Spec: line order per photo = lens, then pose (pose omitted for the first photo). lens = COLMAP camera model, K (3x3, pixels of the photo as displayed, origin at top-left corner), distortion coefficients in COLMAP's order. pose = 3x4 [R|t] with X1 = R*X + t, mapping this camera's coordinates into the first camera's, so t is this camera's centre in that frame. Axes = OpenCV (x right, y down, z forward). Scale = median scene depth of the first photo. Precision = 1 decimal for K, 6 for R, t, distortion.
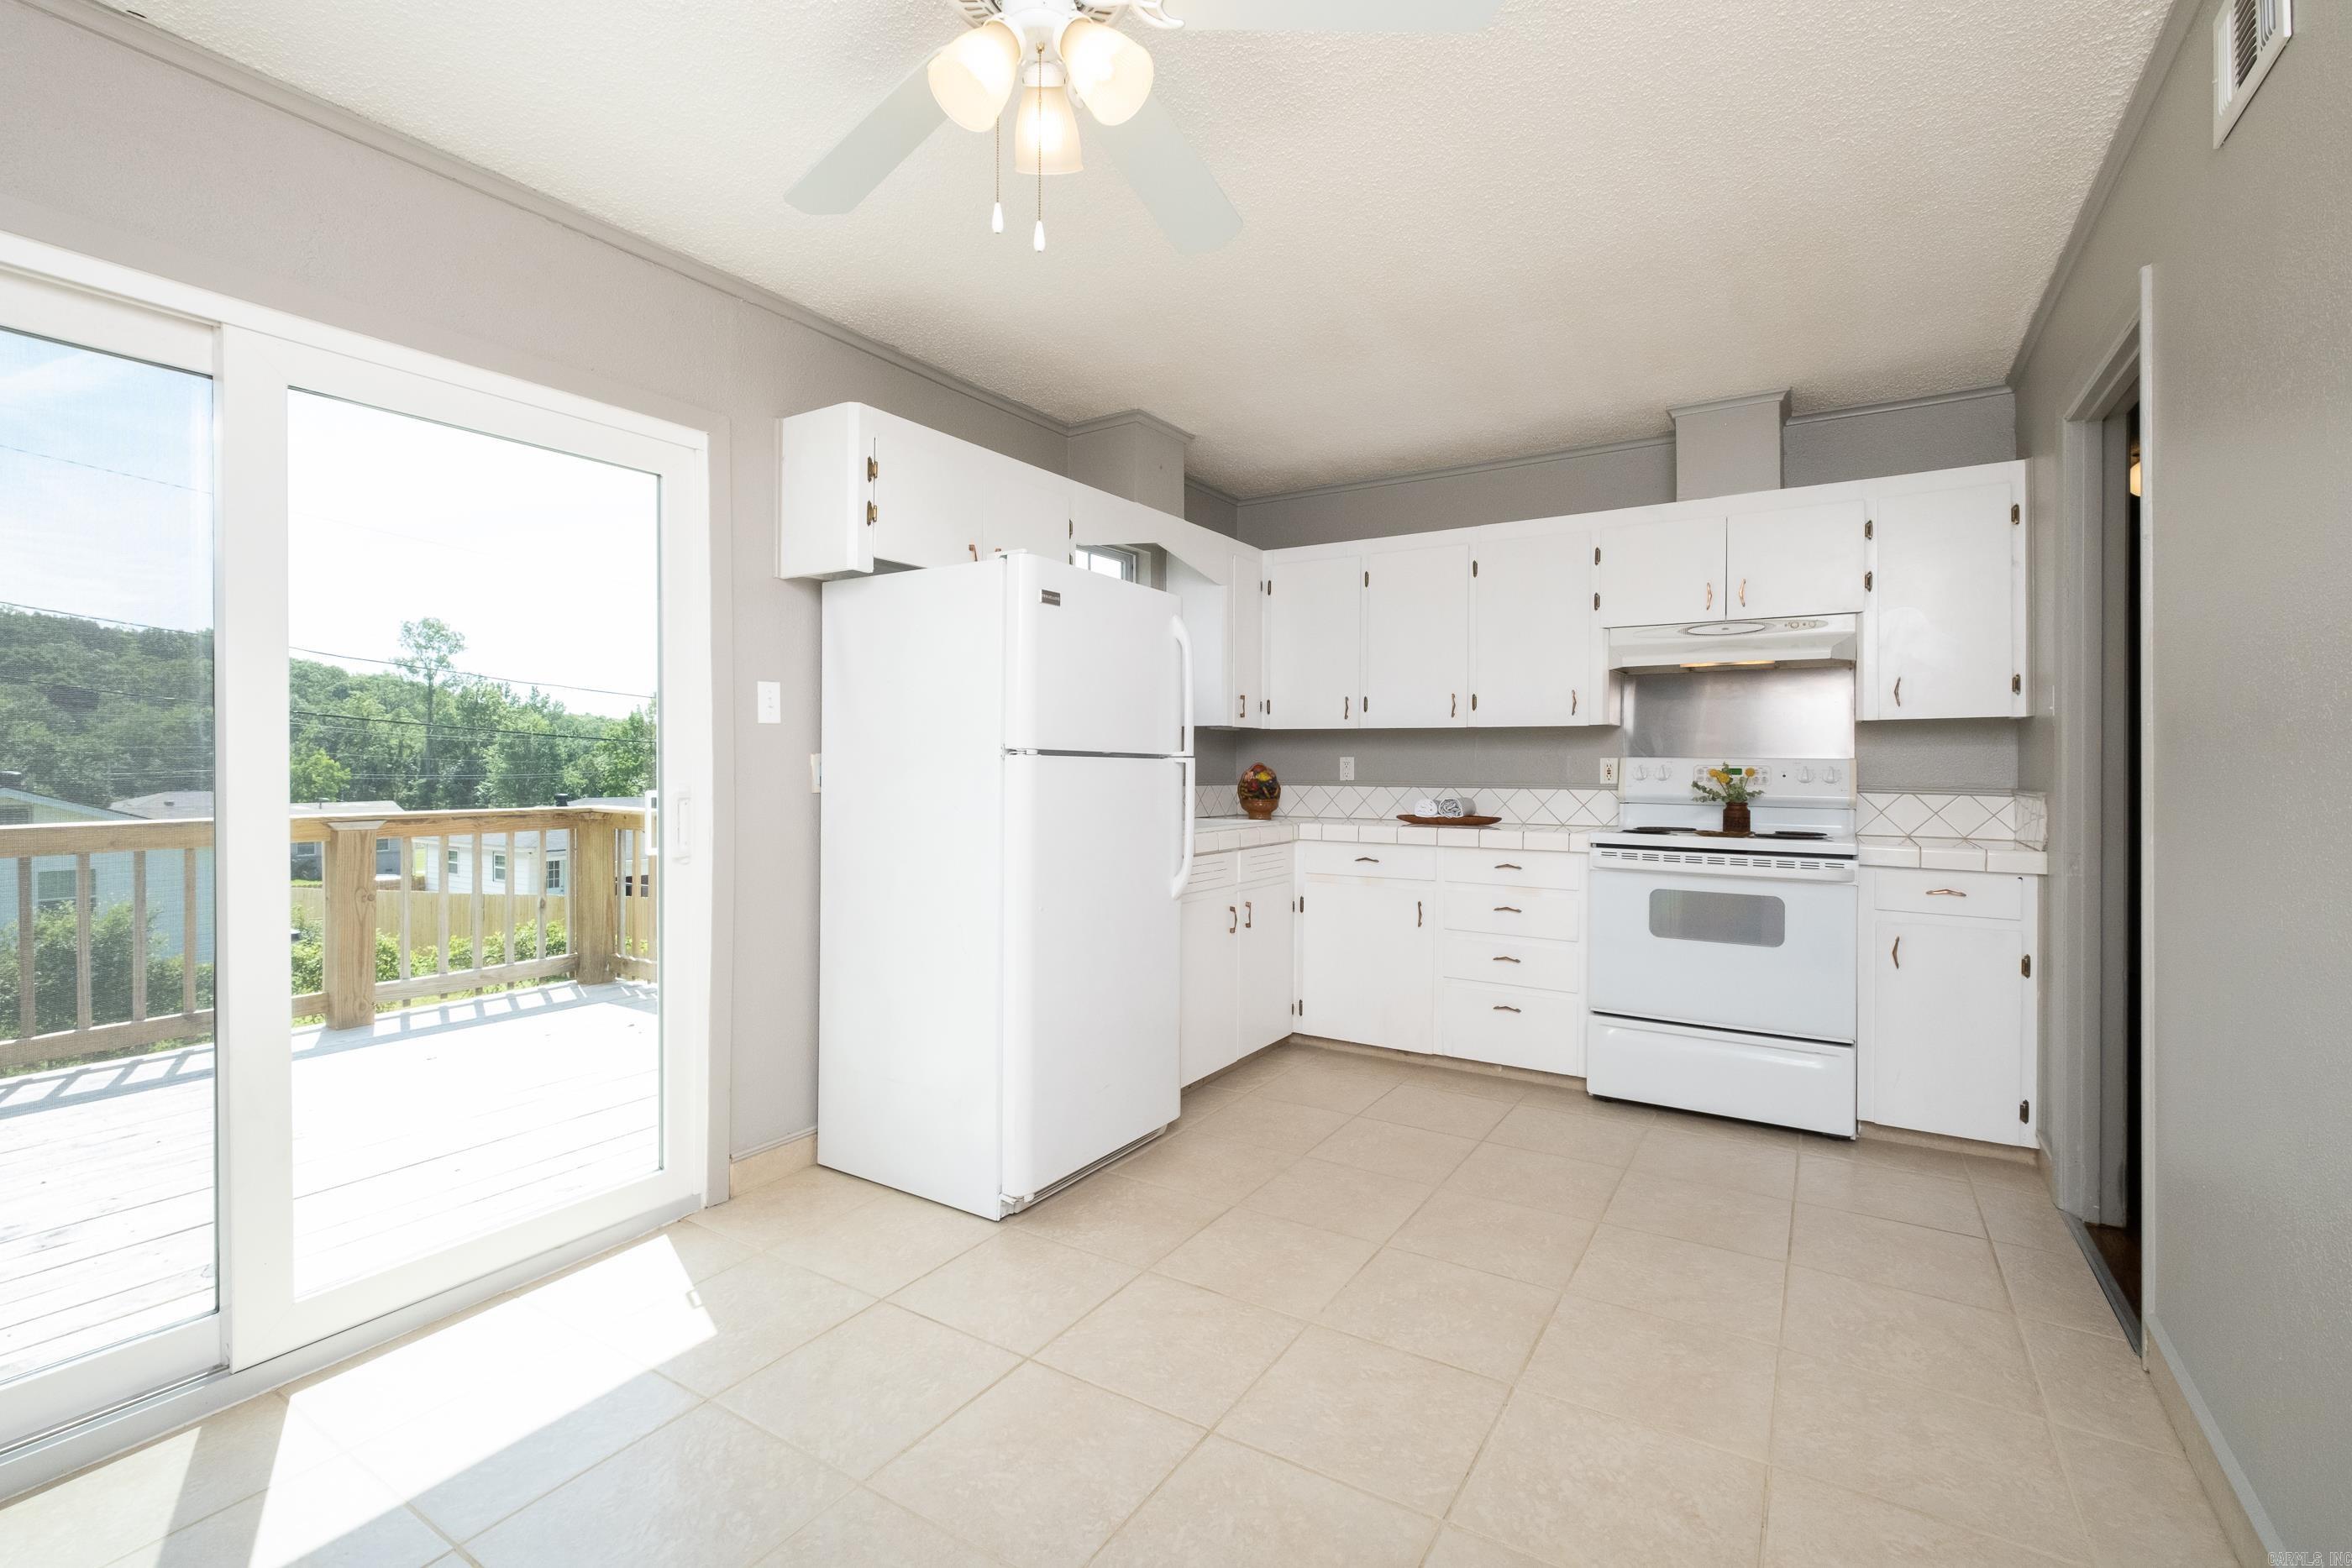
lens RADIAL K [[1035.7, 0, 1165.5], [0, 1035.7, 759.1], [0, 0, 1]] dist [-0.000375, 0.000378]
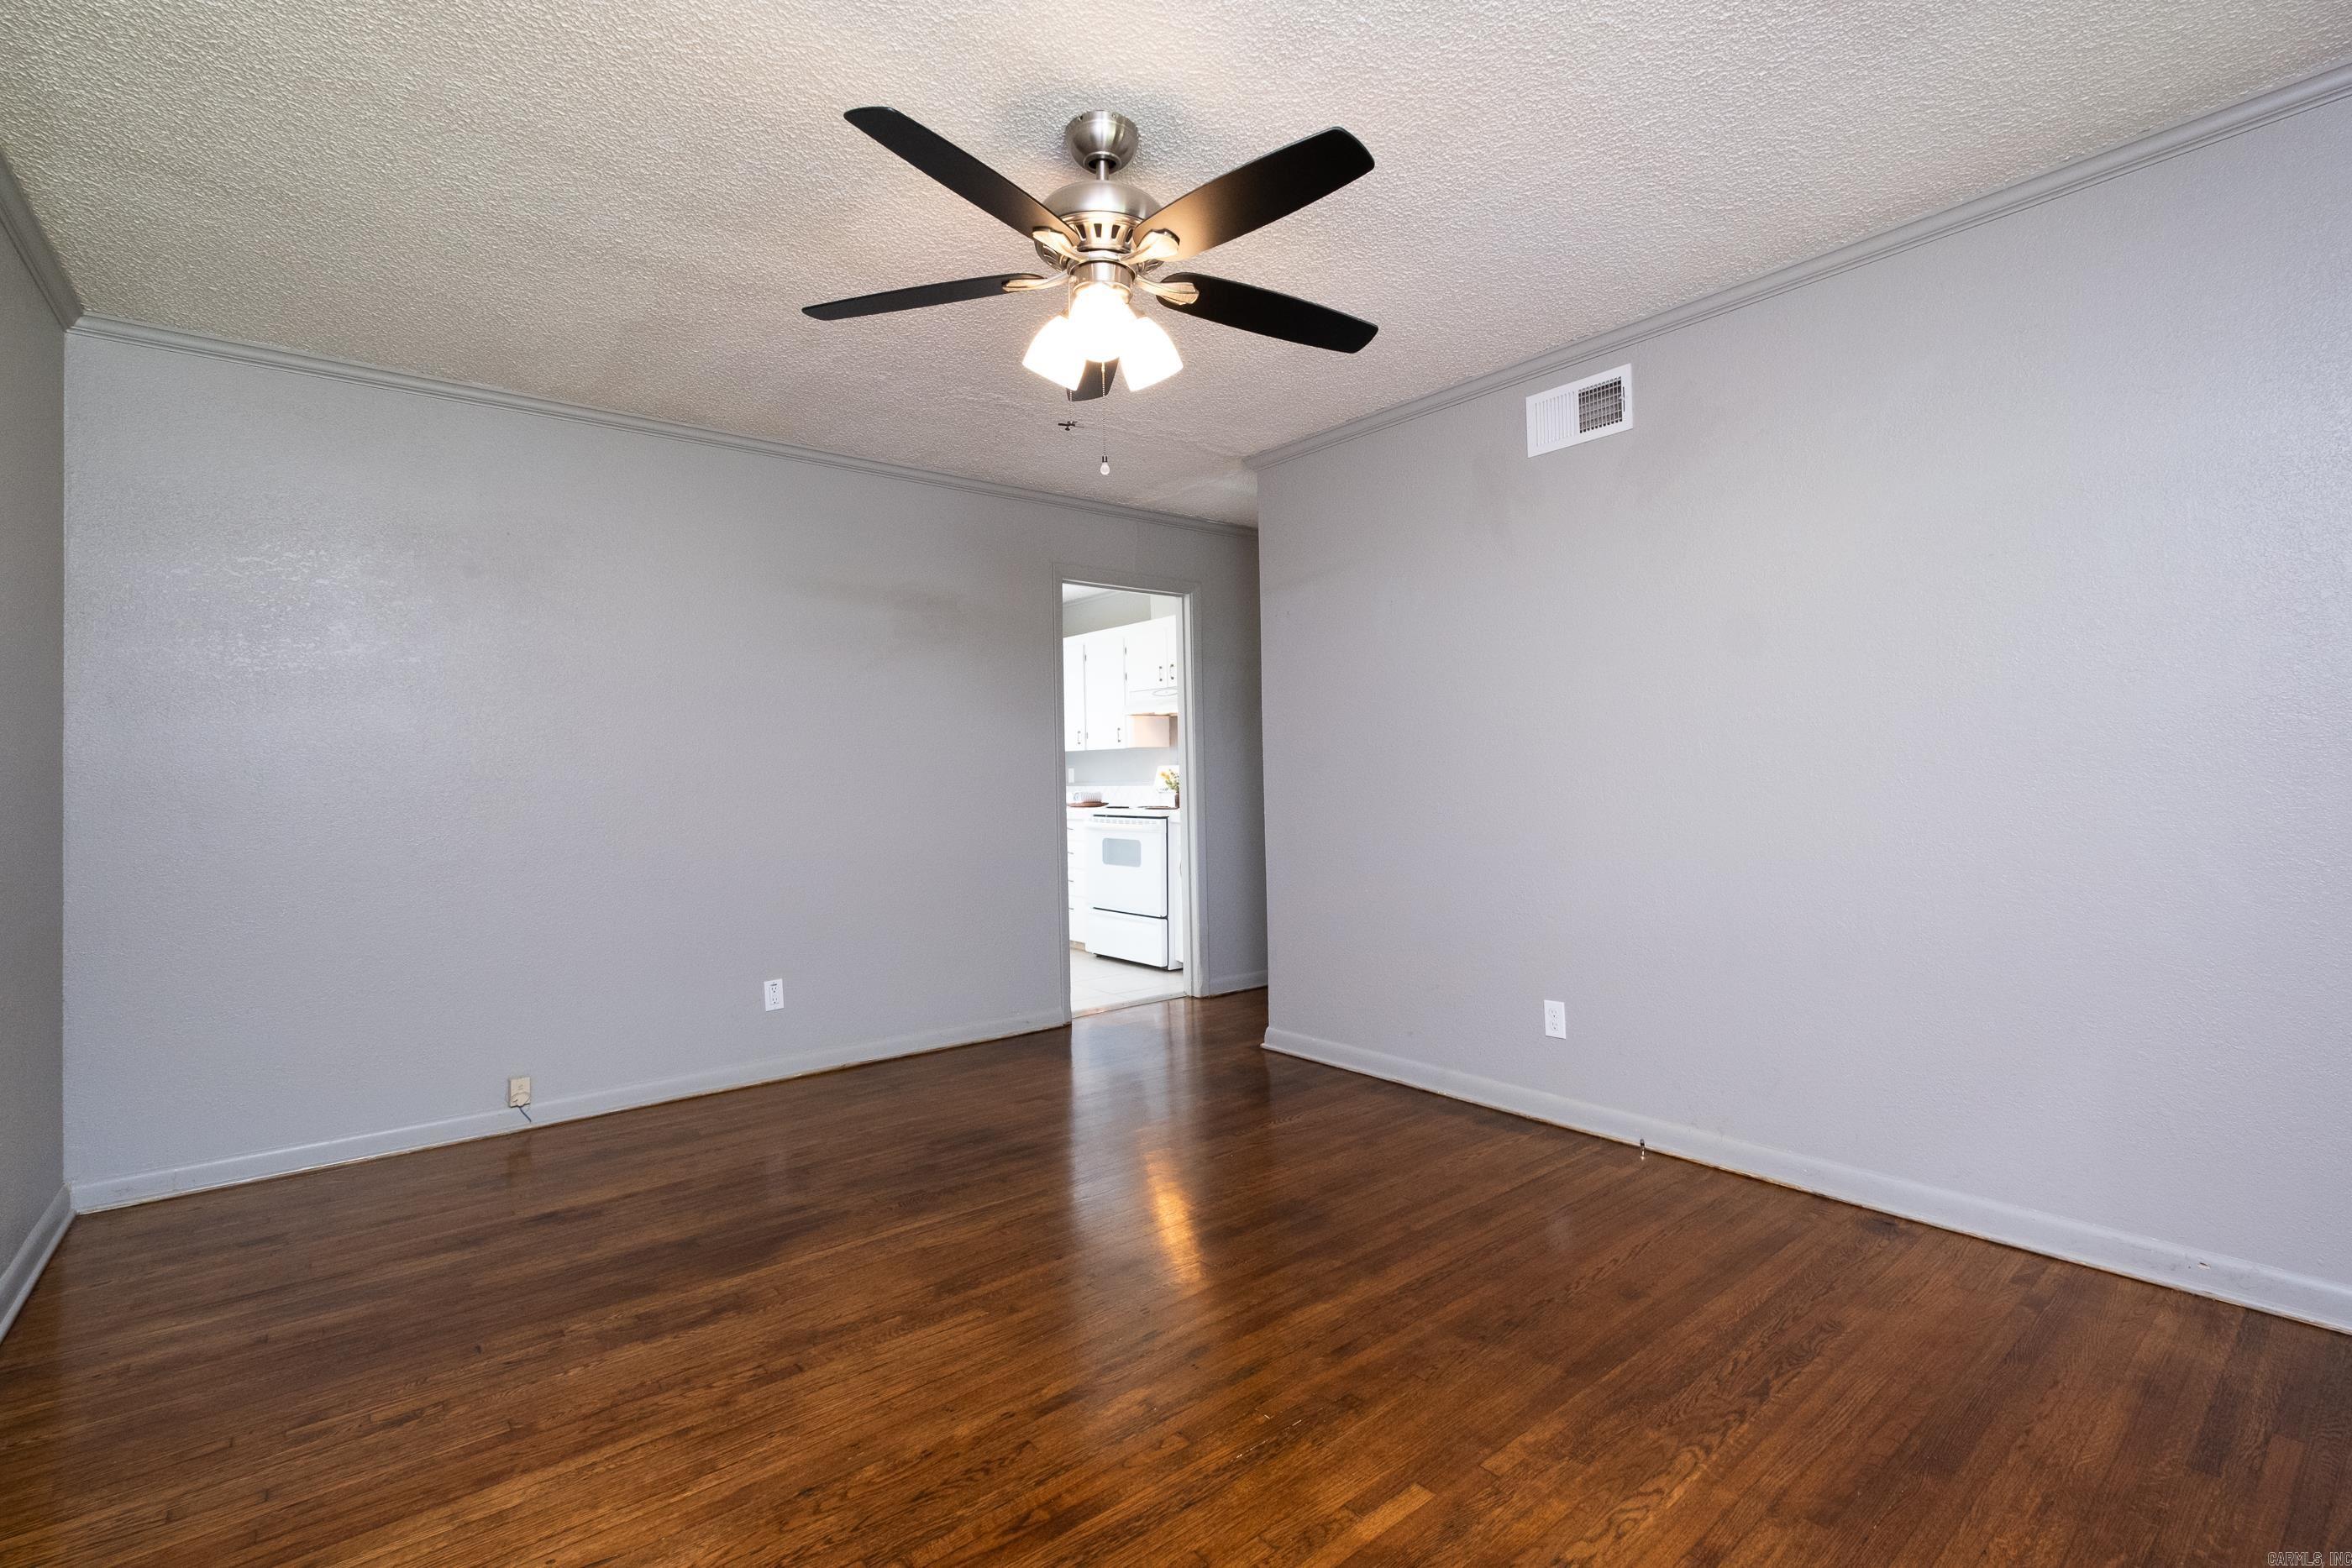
lens RADIAL K [[1051.6, 0, 1178.9], [0, 1051.6, 763.3], [0, 0, 1]] dist [-0.000225, 0.000022]
pose [[0.950053, -0.021692, -0.311333, 0.991709], [0.019045, 0.999752, -0.011541, 0.014942], [0.311506, 0.005035, 0.950231, -0.619547]]
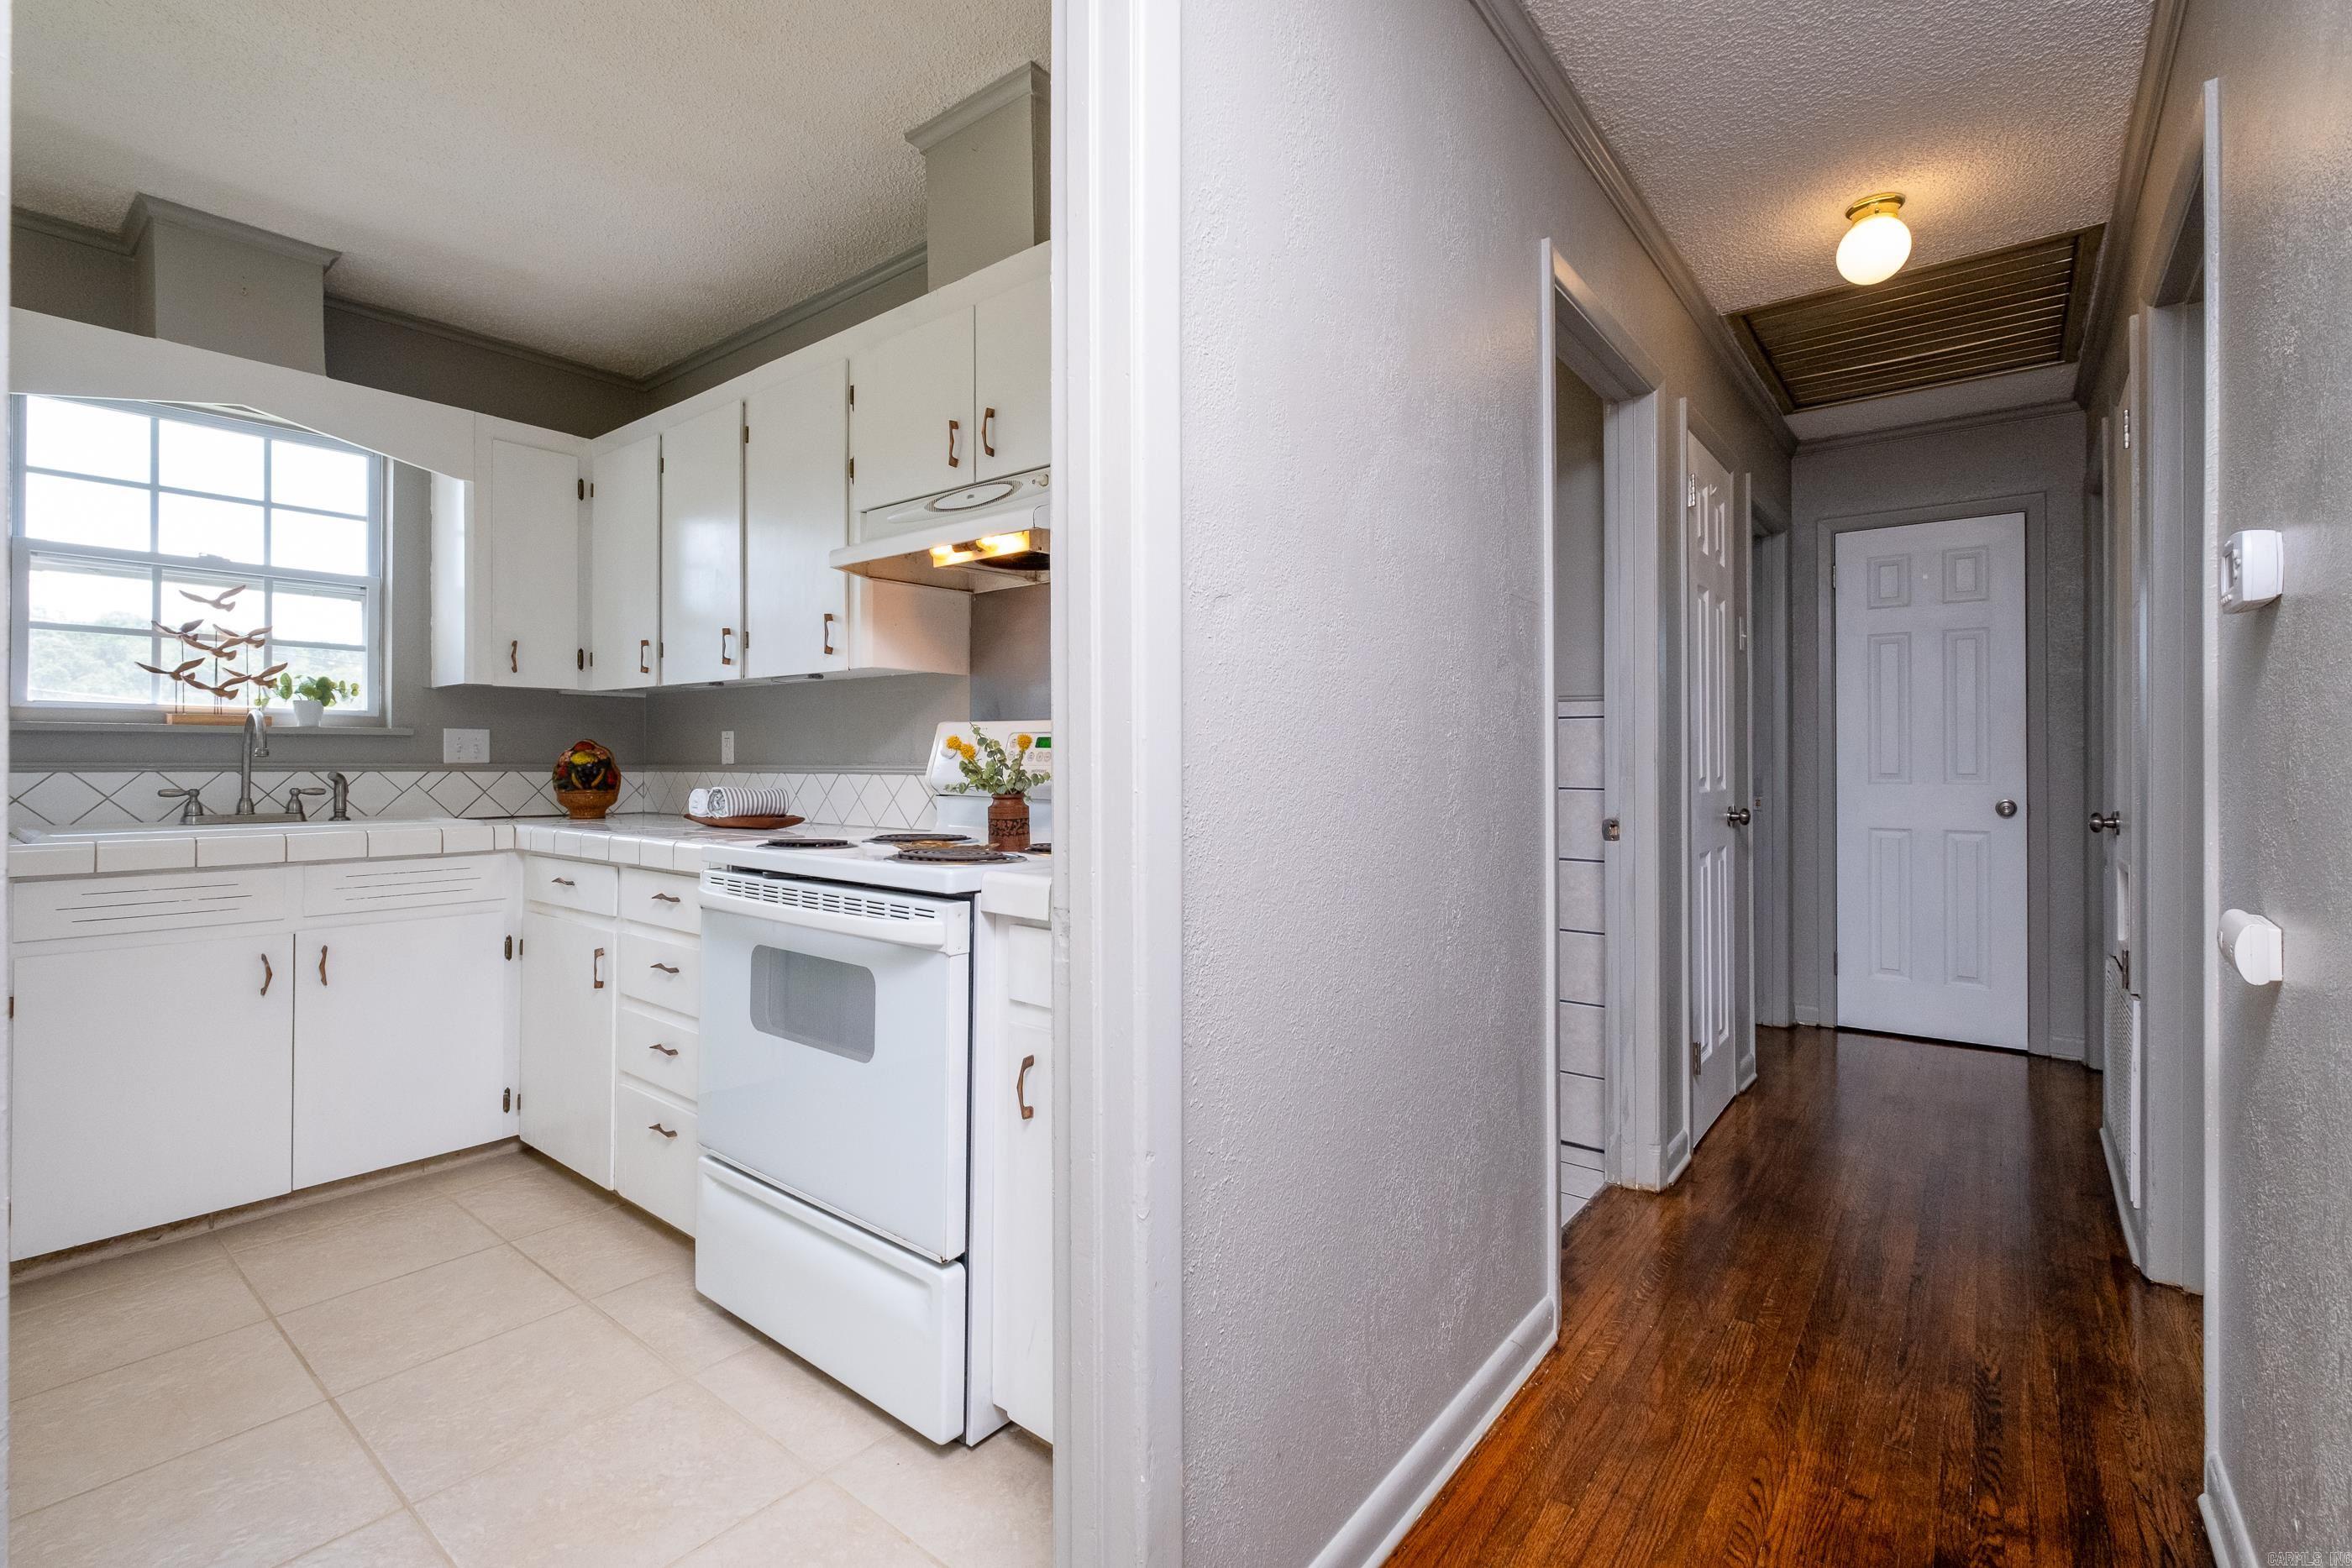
lens RADIAL K [[1041.7, 0, 1174.2], [0, 1041.7, 758.6], [0, 0, 1]] dist [-0.005329, -0.000568]
pose [[0.994879, -0.001826, -0.101059, 0.634302], [0.002073, 0.999995, 0.002341, 0.018698], [0.101055, -0.002539, 0.994878, 0.376773]]
